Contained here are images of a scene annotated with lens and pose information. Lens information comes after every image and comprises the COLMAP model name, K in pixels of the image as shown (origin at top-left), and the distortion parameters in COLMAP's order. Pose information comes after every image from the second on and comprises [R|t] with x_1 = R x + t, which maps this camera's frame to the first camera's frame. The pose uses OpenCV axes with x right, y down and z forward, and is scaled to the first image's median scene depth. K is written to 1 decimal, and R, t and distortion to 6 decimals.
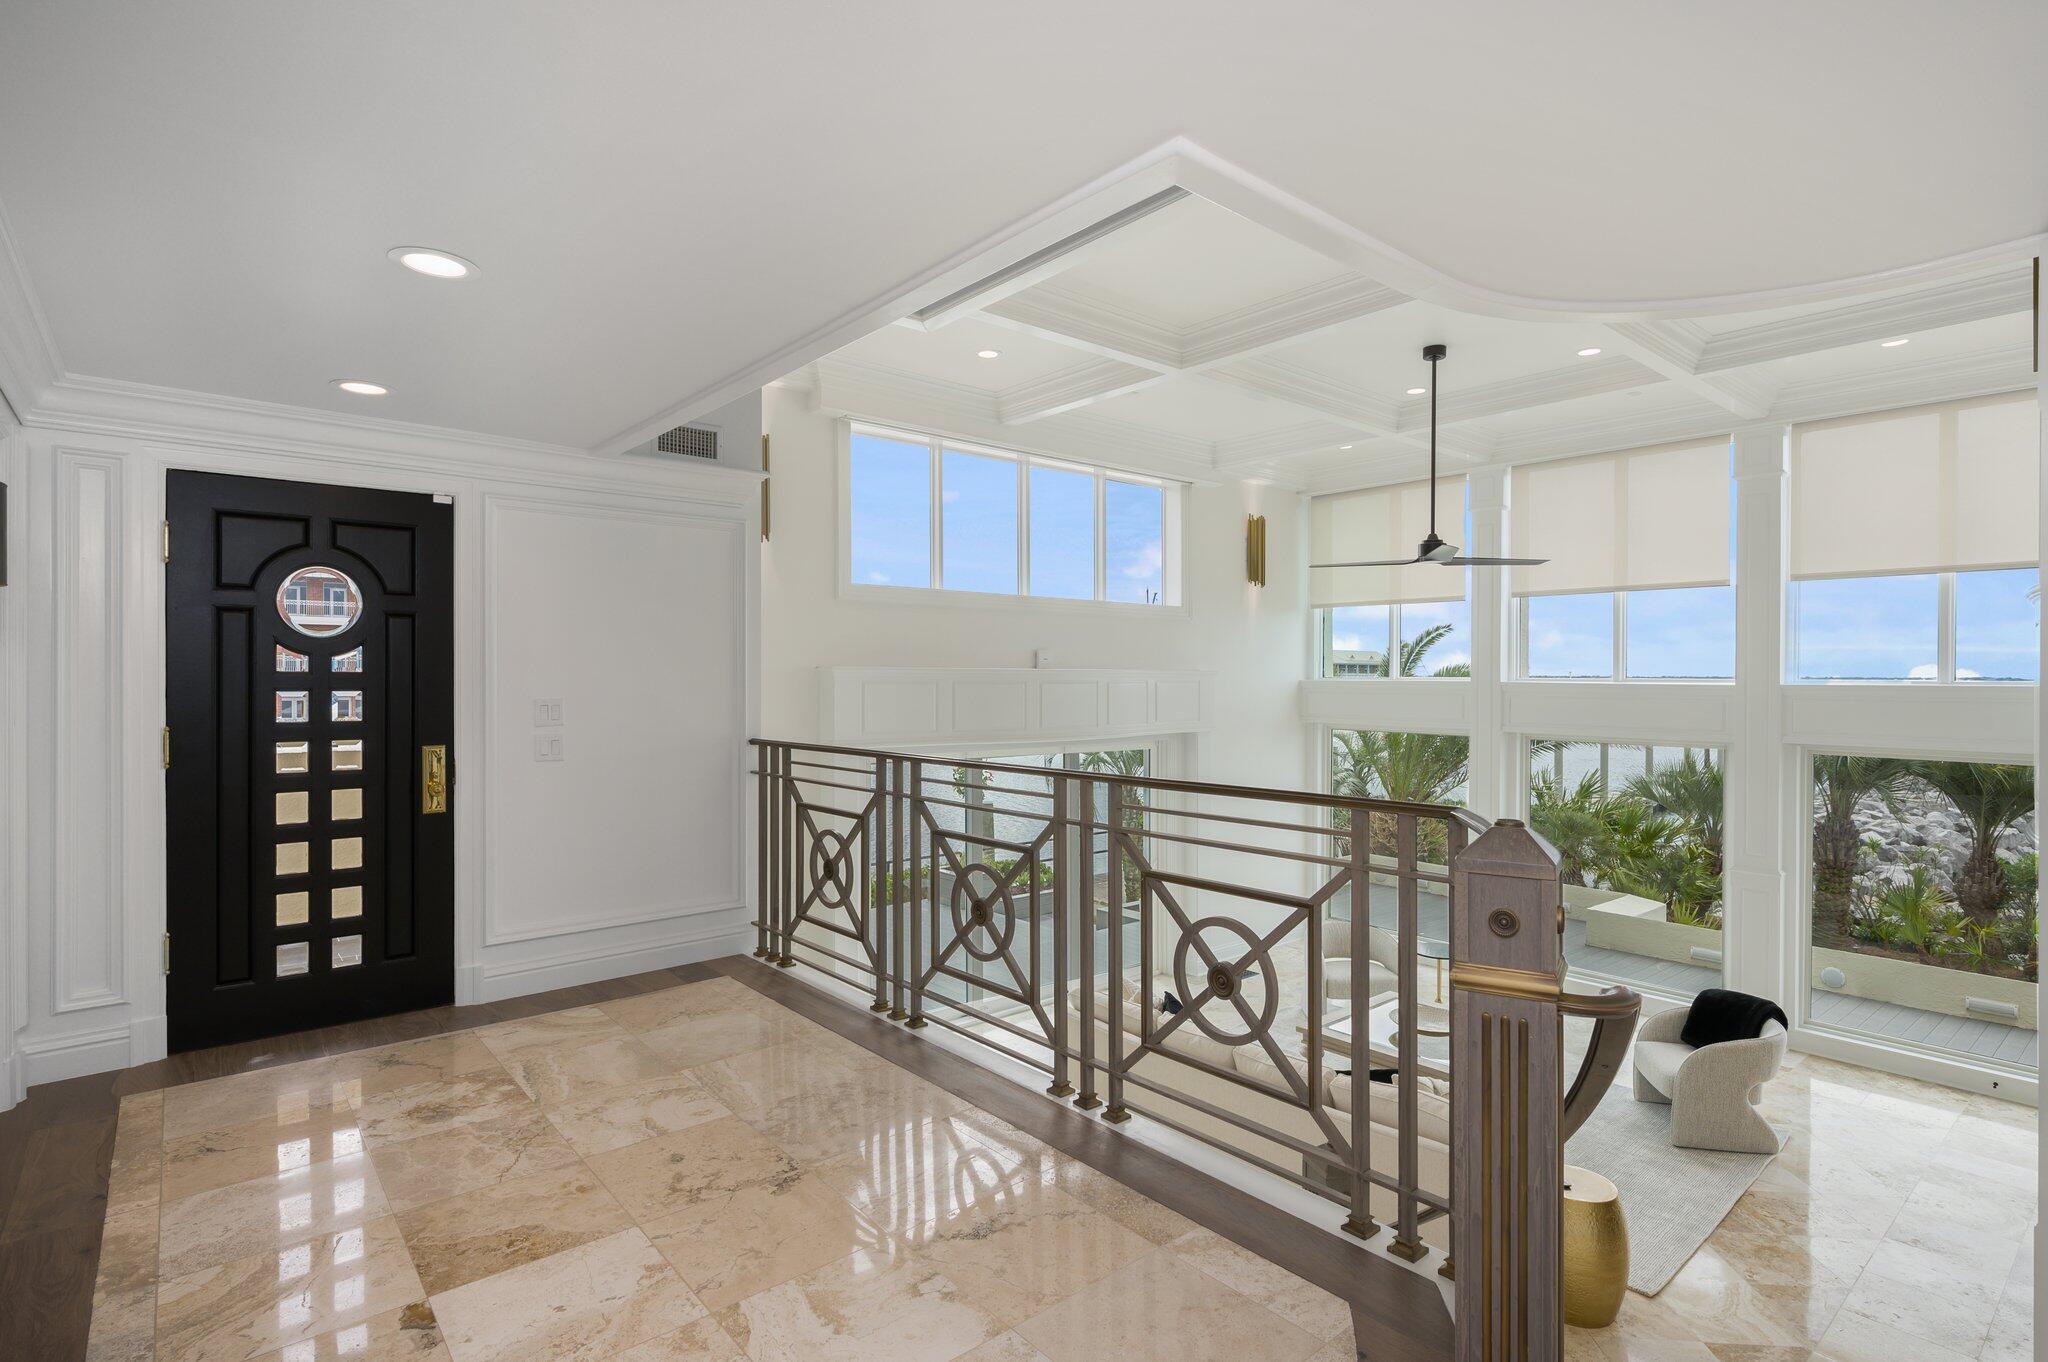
lens RADIAL K [[1002.5, 0, 1037.2], [0, 1002.5, 689.3], [0, 0, 1]] dist [0.005688, 0.000434]
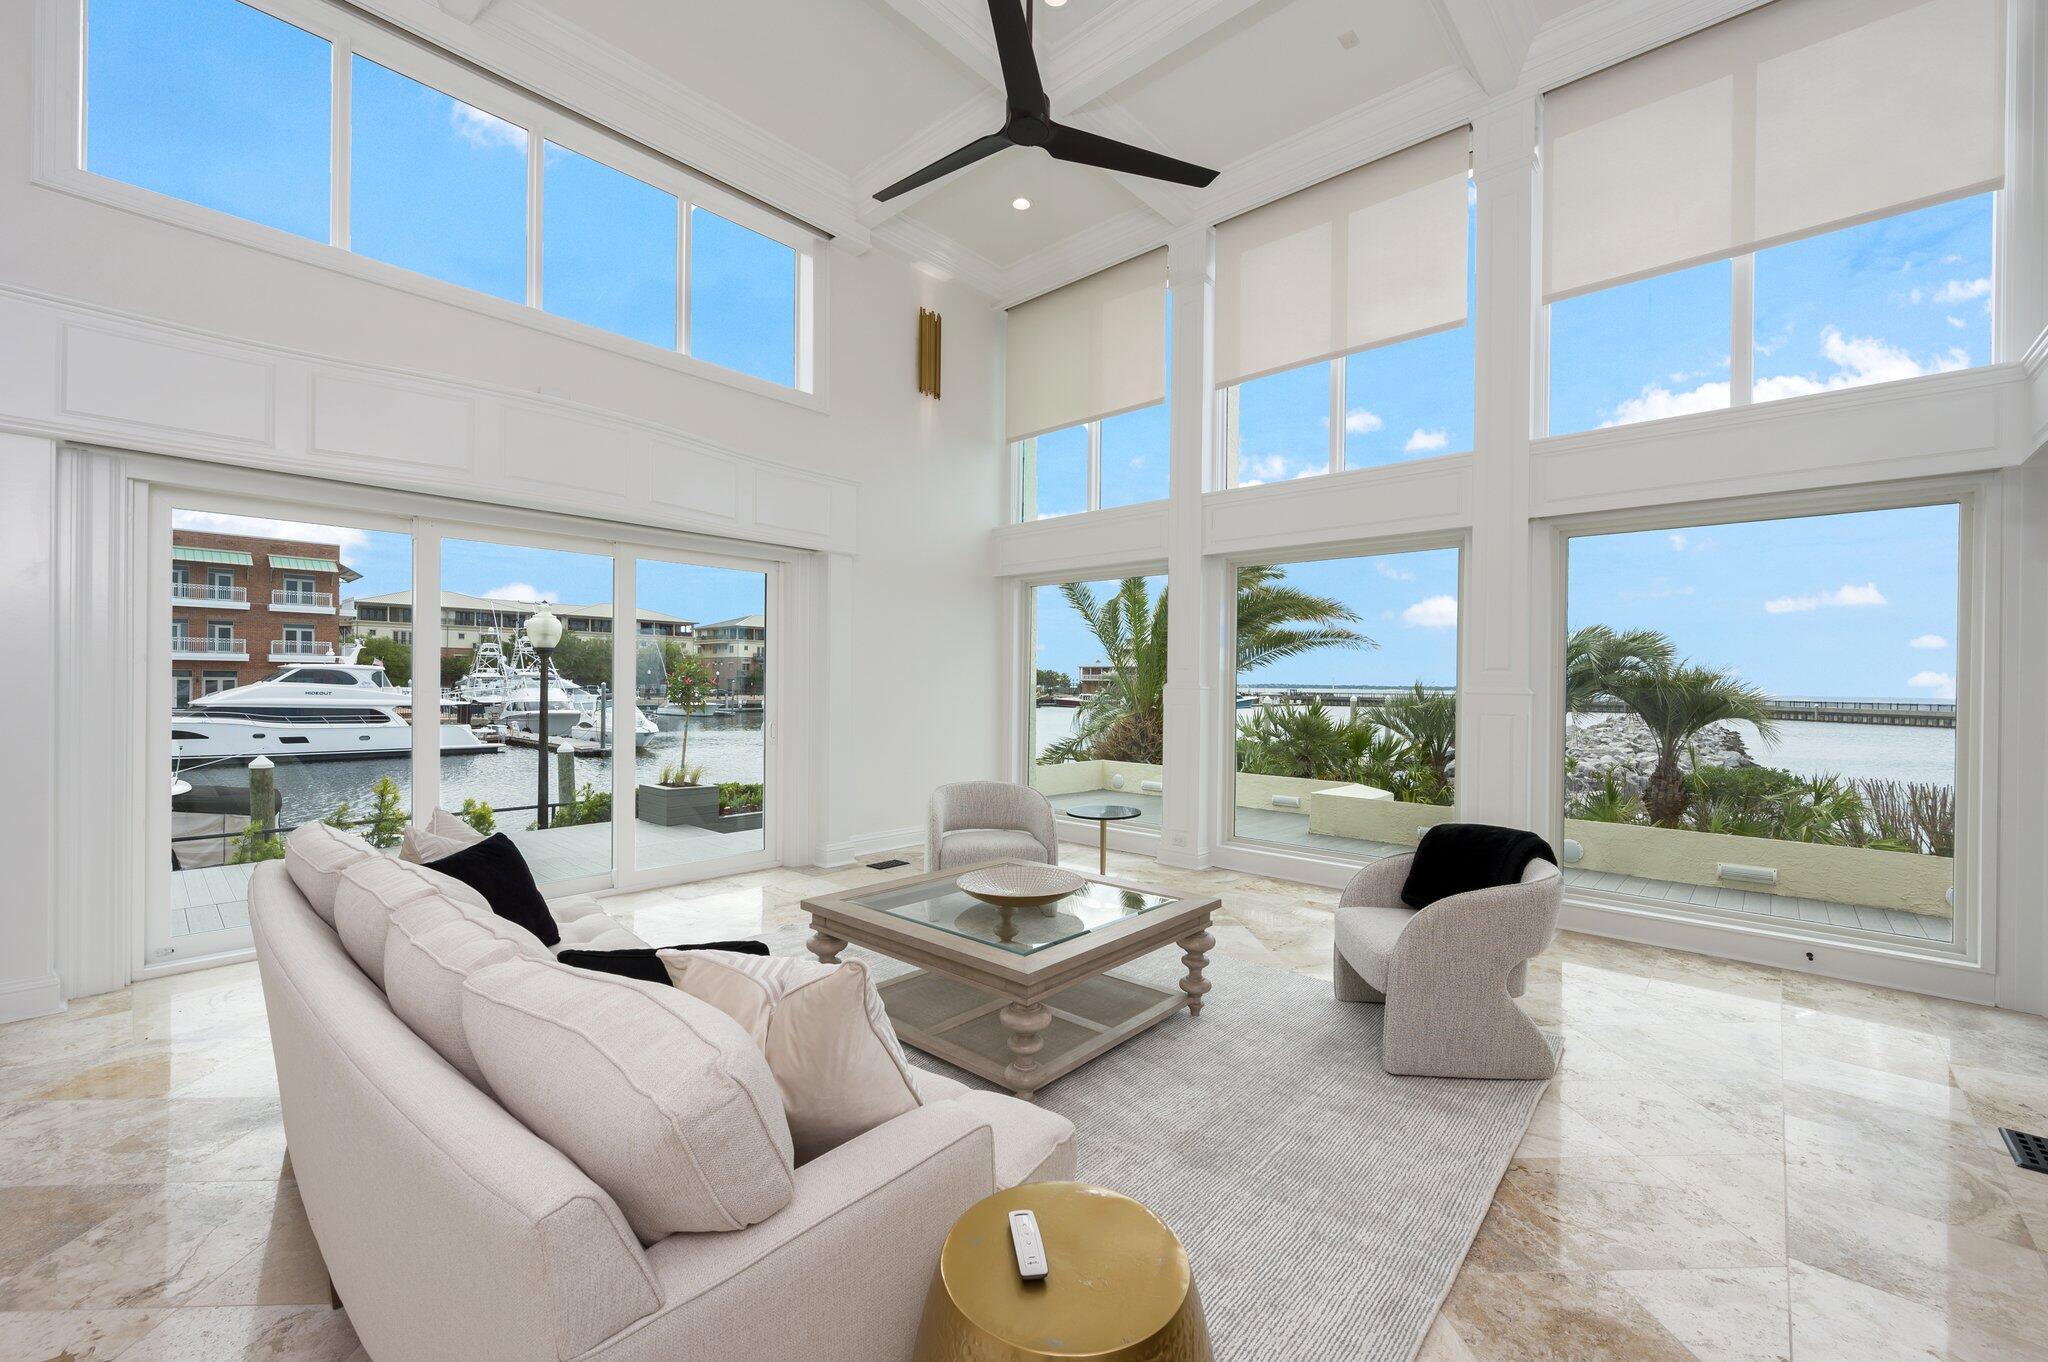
lens RADIAL K [[813.9, 0, 1030.9], [0, 813.9, 687.3], [0, 0, 1]] dist [0.001516, 0.000126]
pose [[0.991382, 0.007840, 0.130770, 0.330391], [-0.006857, 0.999945, -0.007972, 0.213235], [-0.130825, 0.007007, 0.991381, 0.505981]]
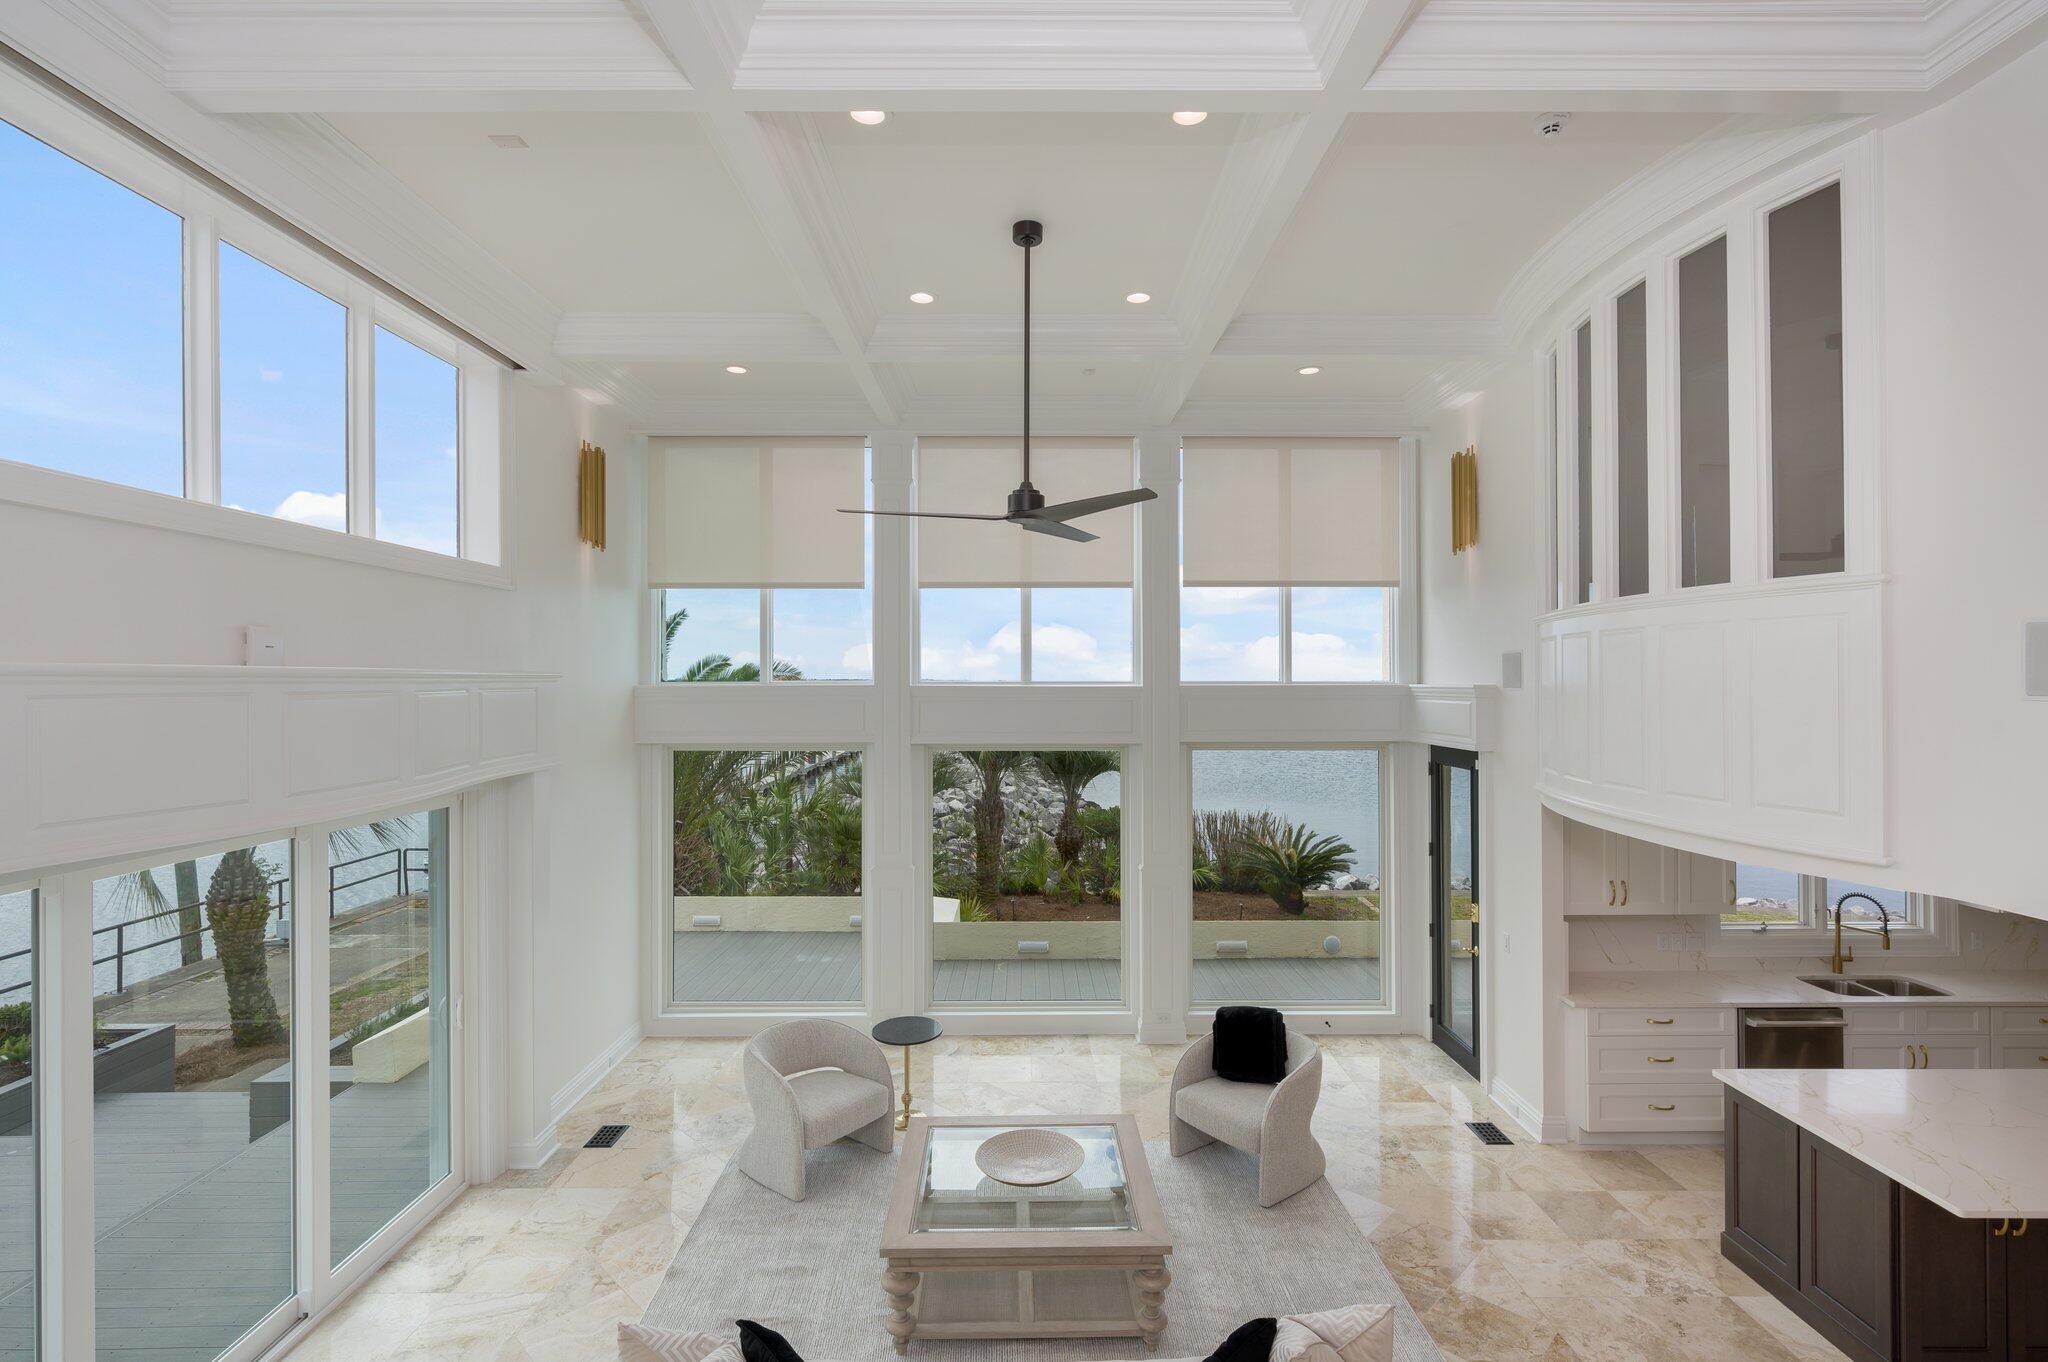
lens RADIAL K [[947.7, 0, 1020.9], [0, 947.7, 674.6], [0, 0, 1]] dist [-0.000877, 0.000048]
pose [[0.647526, 0.000232, 0.762043, -0.128490], [0.014508, 0.999815, -0.012632, -0.007467], [-0.761905, 0.019235, 0.647403, 0.557004]]
